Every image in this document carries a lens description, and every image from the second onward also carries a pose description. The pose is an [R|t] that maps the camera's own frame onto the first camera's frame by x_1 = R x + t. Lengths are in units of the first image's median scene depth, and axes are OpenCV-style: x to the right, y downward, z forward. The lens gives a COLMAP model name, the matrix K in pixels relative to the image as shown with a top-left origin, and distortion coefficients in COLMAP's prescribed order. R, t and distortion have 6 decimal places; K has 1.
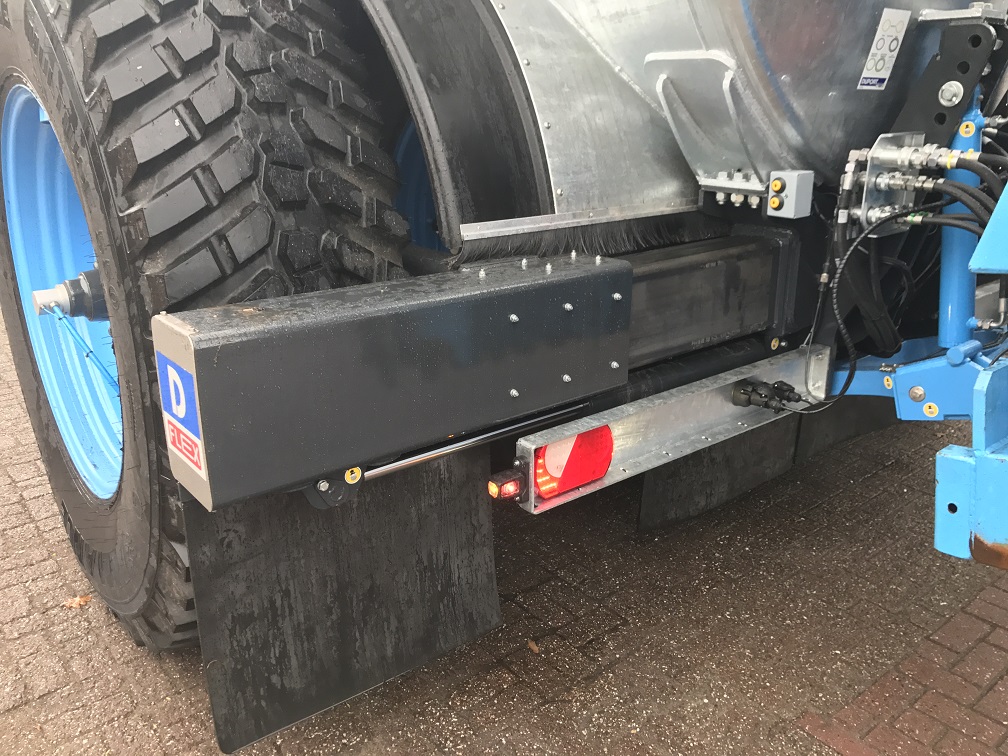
lens RADIAL K [[826.3, 0, 504.0], [0, 826.3, 378.0], [0, 0, 1]] dist [0.055109, -0.081305]
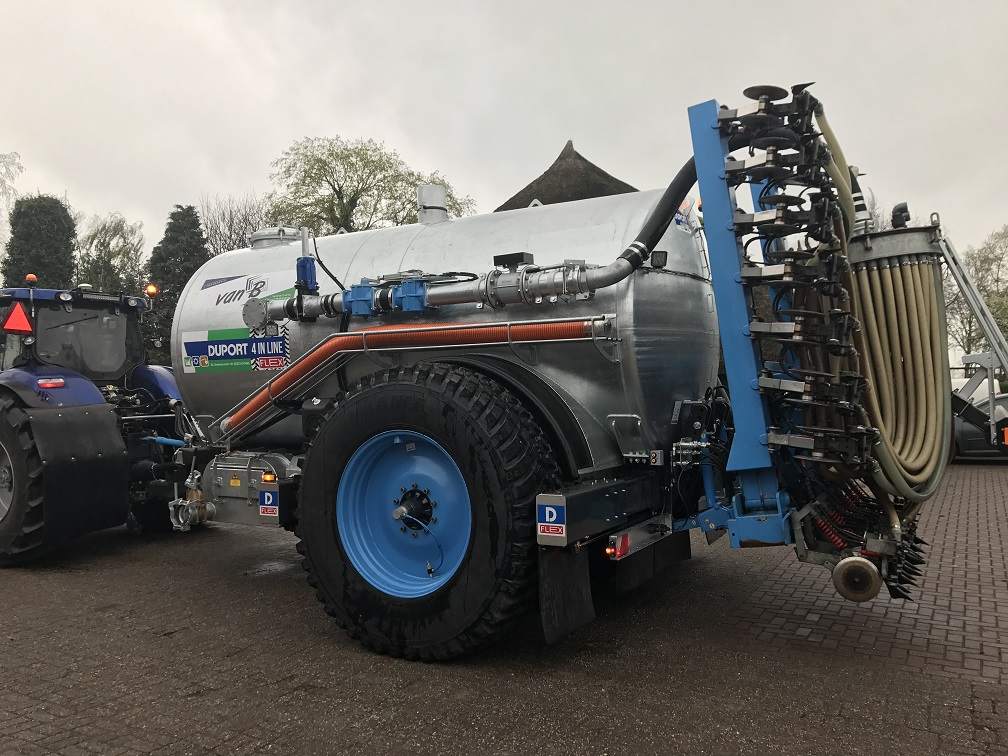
lens RADIAL K [[832.1, 0, 504.0], [0, 832.1, 378.0], [0, 0, 1]] dist [0.185671, -0.449161]
pose [[0.927974, -0.004688, 0.372616, -1.327218], [0.131335, 0.939875, -0.315255, 0.399516], [-0.348735, 0.341486, 0.872795, -1.586956]]
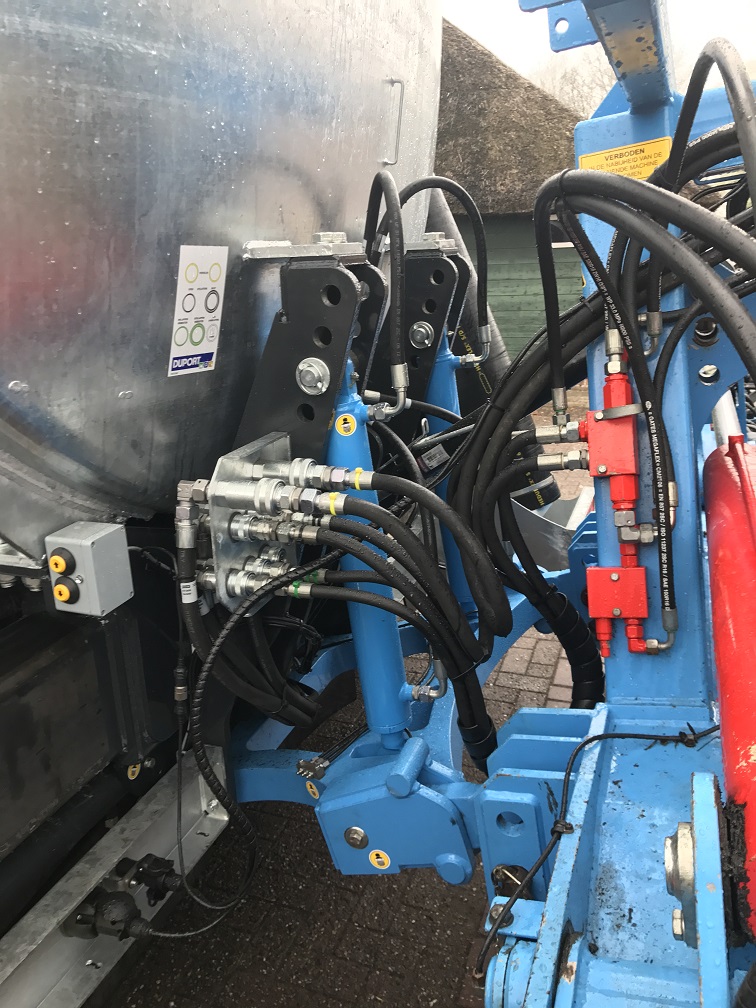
lens RADIAL K [[832.1, 0, 378.0], [0, 832.1, 504.0], [0, 0, 1]] dist [0.185671, -0.449161]
pose [[0.855641, -0.171726, 0.488252, 0.245066], [0.192238, 0.981314, 0.008255, -0.235688], [-0.480546, 0.086797, 0.872664, 0.419513]]
